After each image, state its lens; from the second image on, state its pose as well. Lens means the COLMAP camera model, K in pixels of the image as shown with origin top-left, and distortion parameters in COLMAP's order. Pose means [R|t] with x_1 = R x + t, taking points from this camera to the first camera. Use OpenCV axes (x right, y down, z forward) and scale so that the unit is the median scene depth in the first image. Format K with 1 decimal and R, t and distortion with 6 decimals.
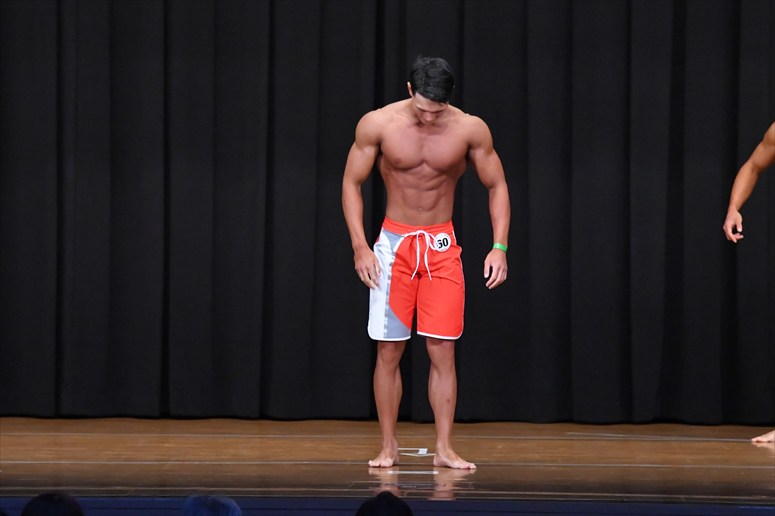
lens RADIAL K [[5328.9, 0, 389.4], [0, 5328.9, 257.8], [0, 0, 1]] dist [1.312751, 6.314766]
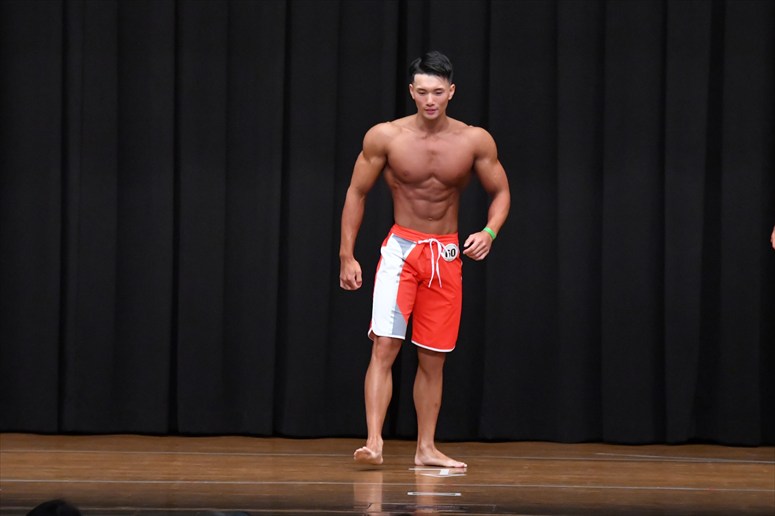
lens RADIAL K [[4738.9, 0, 386.8], [0, 4738.9, 258.5], [0, 0, 1]] dist [0.647338, 34.155075]
pose [[0.999977, 0.006485, 0.002054, -0.005984], [-0.006469, 0.999950, -0.007688, 0.004899], [-0.002104, 0.007675, 0.999968, 0.156583]]
